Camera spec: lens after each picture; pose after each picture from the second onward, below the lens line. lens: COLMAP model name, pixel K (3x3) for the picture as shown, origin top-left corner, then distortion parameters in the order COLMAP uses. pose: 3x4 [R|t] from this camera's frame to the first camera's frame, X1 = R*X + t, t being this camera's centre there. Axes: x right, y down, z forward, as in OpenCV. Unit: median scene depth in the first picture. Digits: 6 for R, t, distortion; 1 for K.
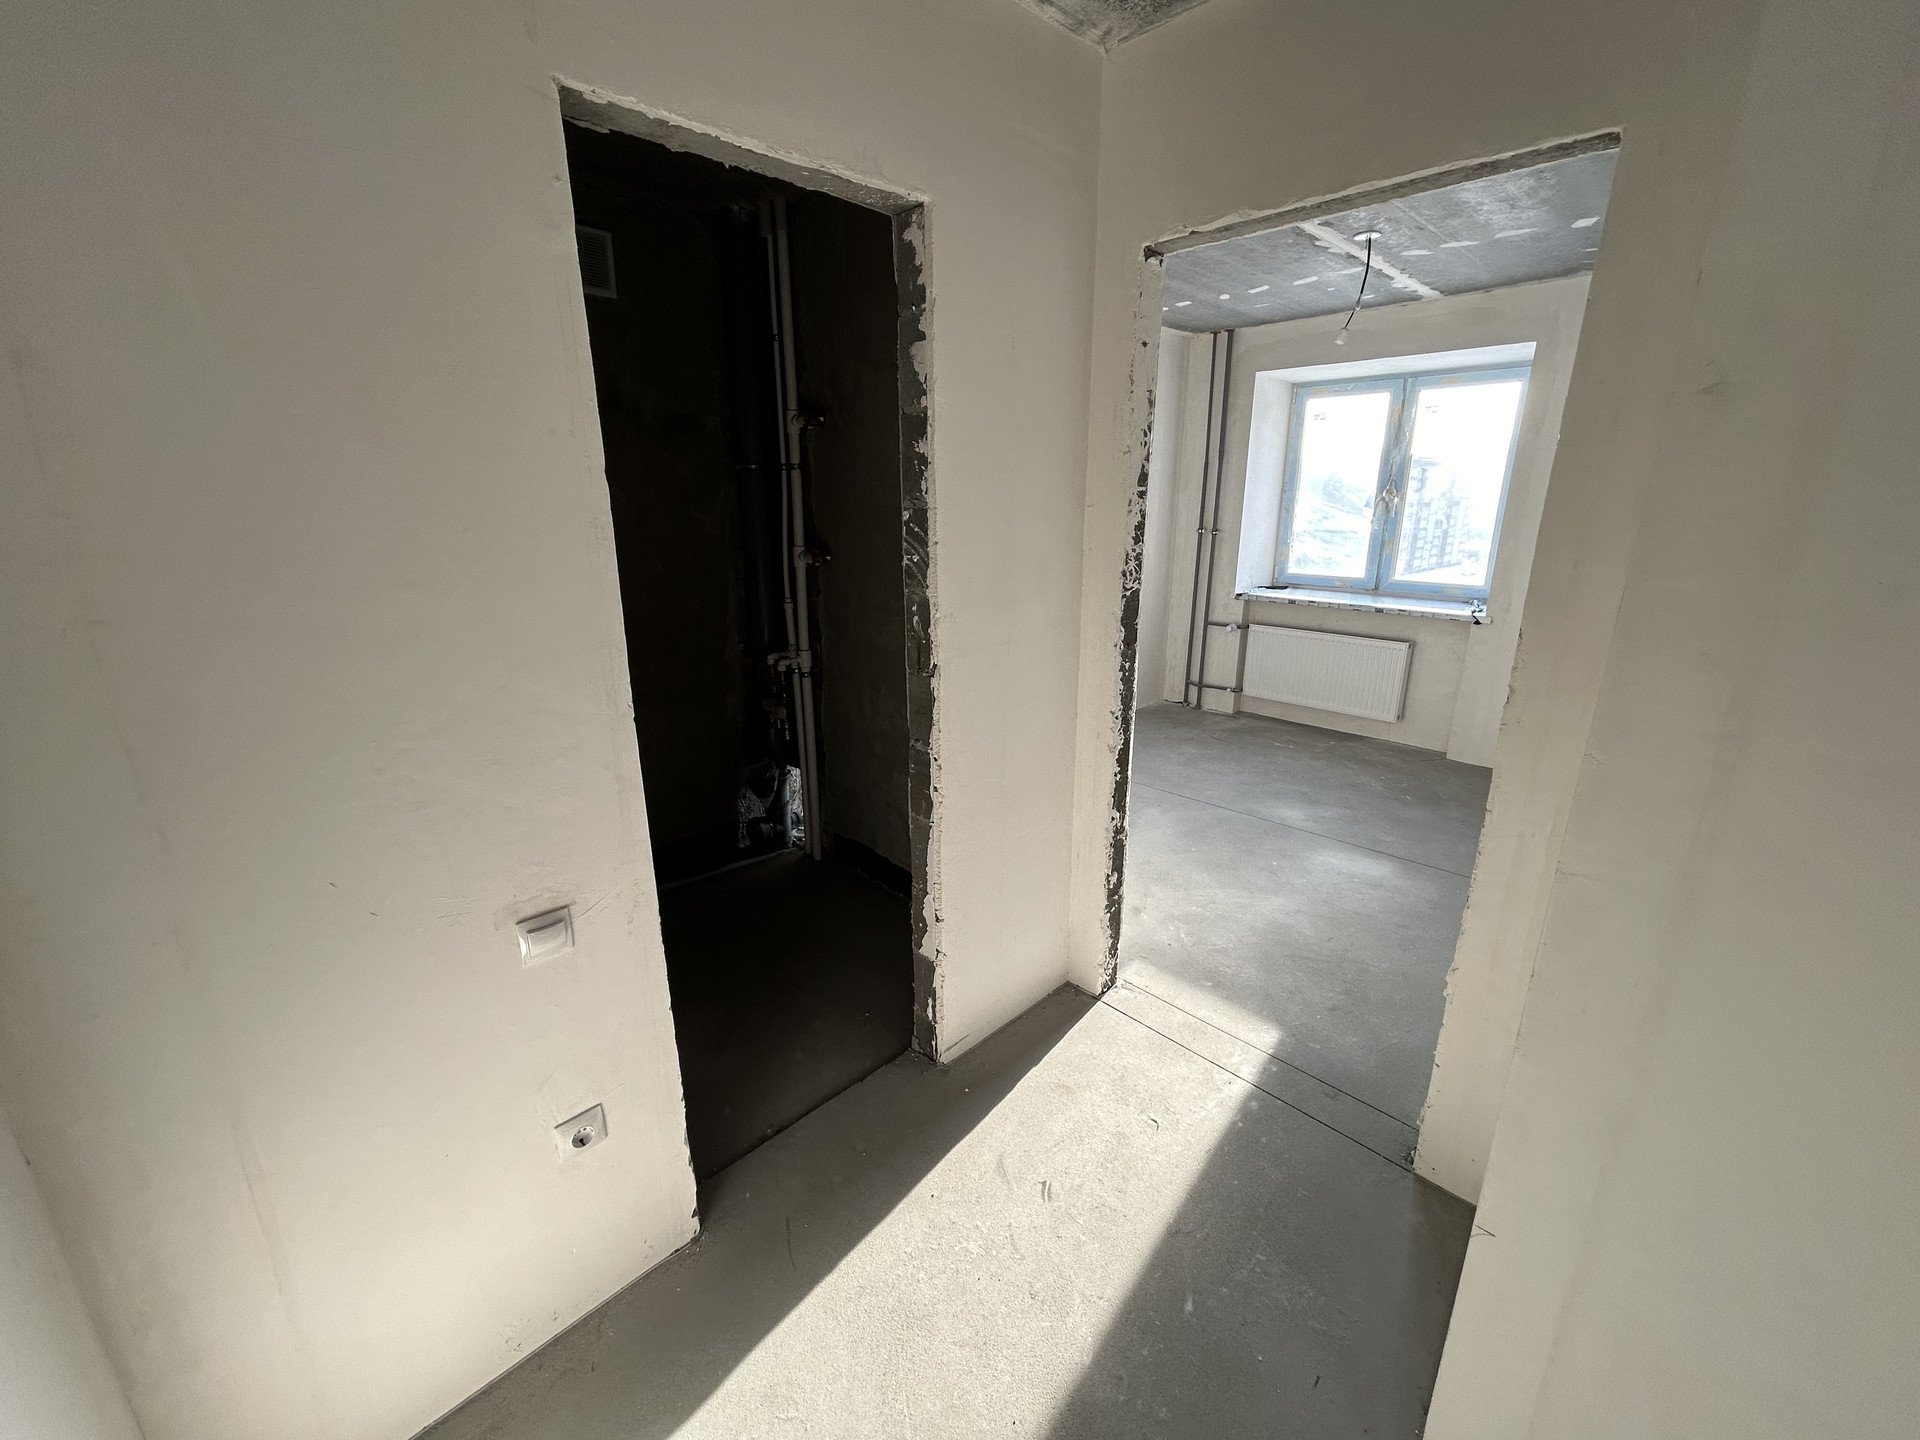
lens RADIAL K [[778.1, 0, 959.7], [0, 778.1, 715.5], [0, 0, 1]] dist [-0.002836, 0.001304]
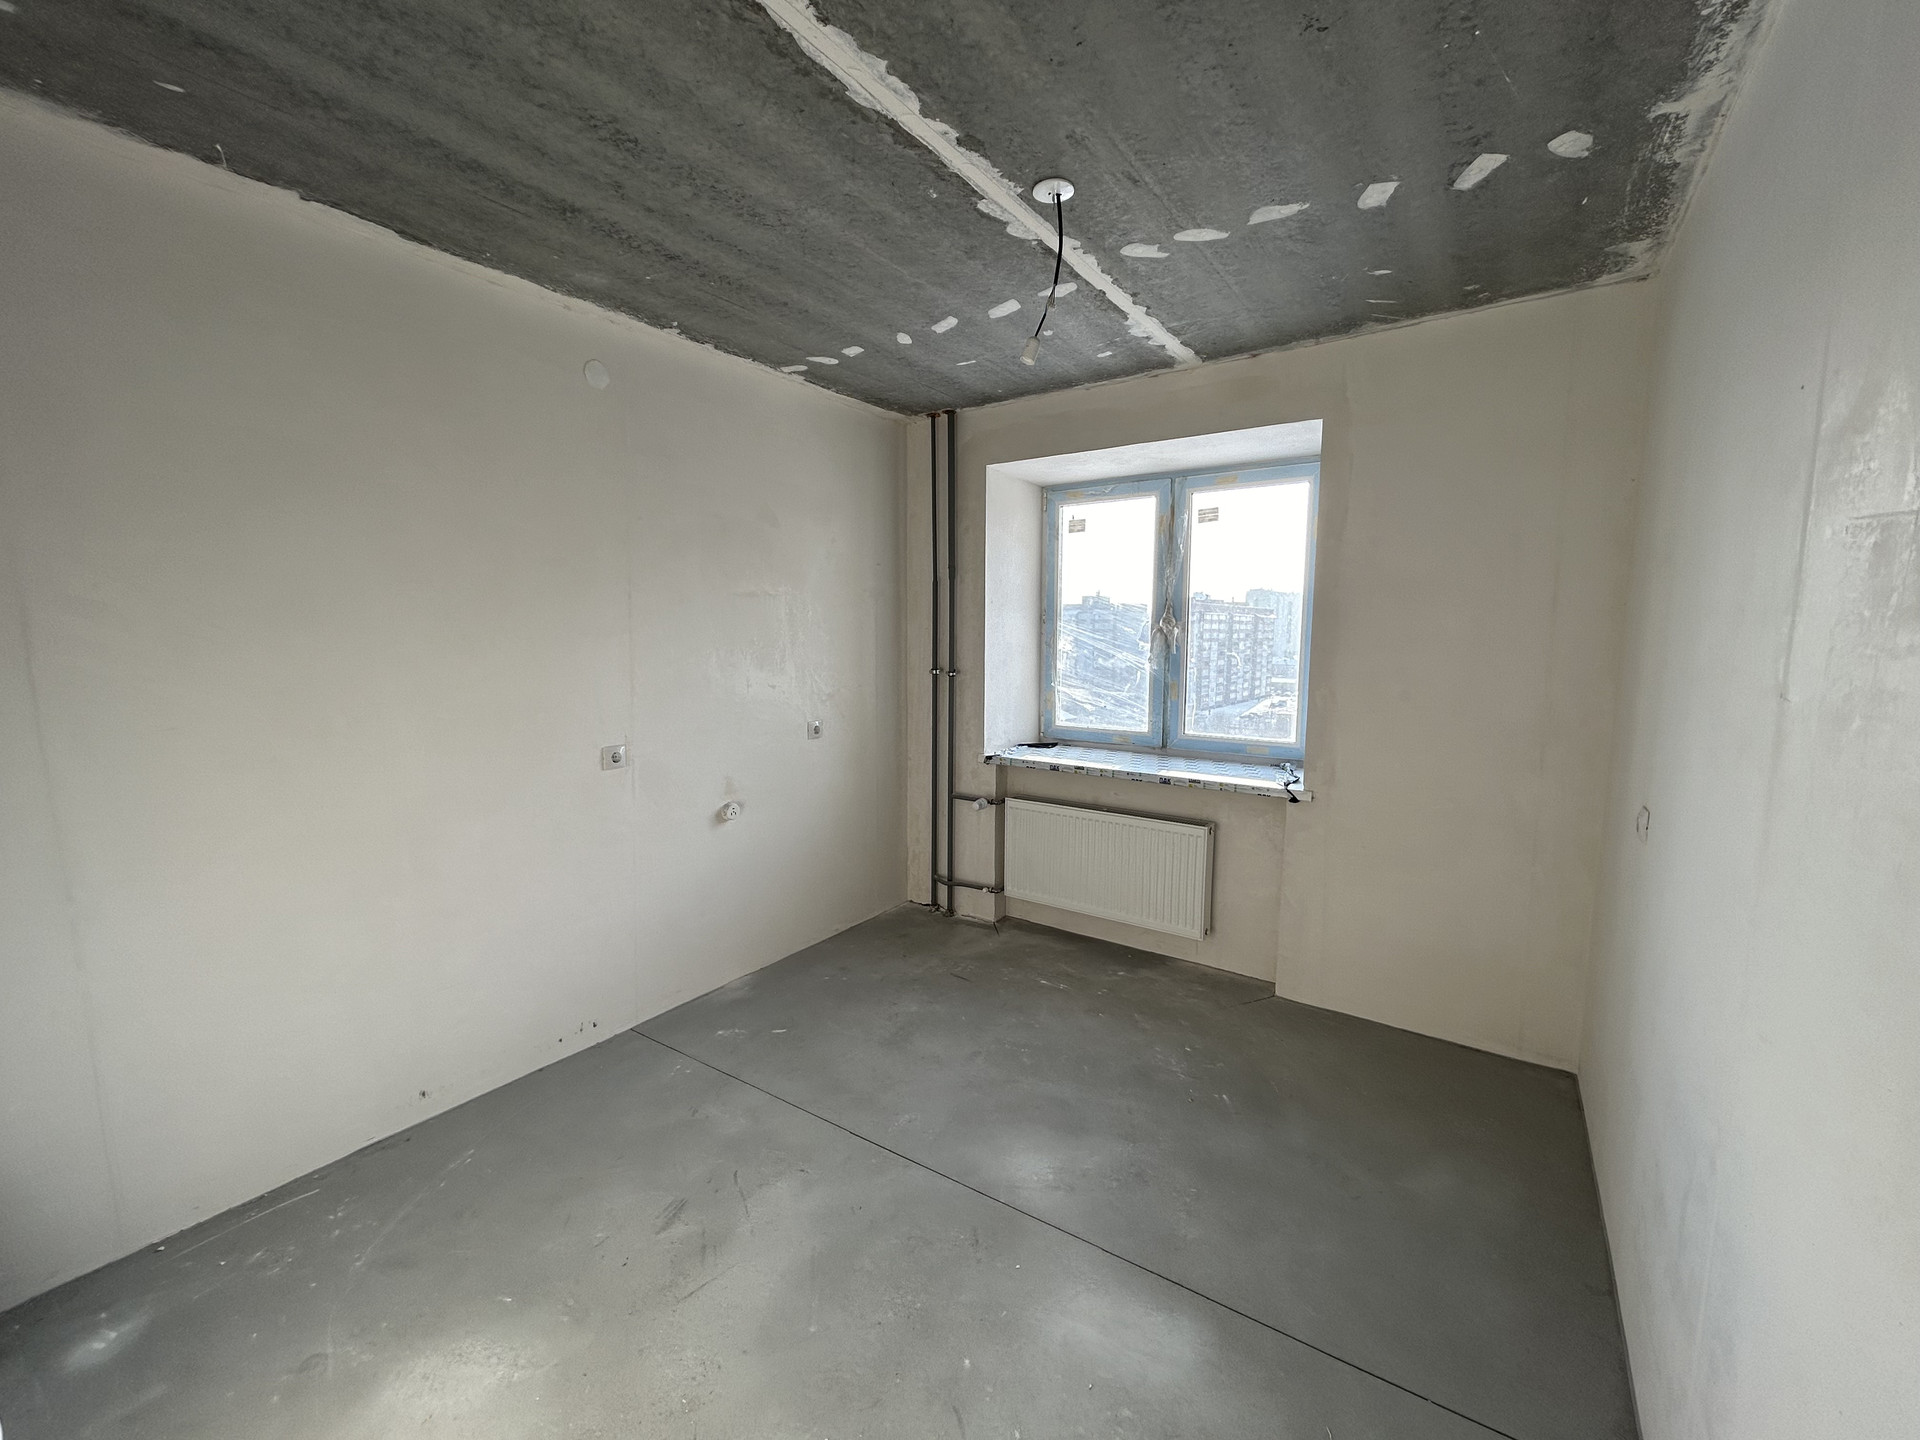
lens RADIAL K [[778.1, 0, 954.0], [0, 778.1, 715.7], [0, 0, 1]] dist [-0.002836, 0.001304]
pose [[0.984026, -0.013143, 0.177540, 0.214381], [0.043251, 0.985042, -0.166799, -0.079964], [-0.172693, 0.171813, 0.969875, 0.320049]]
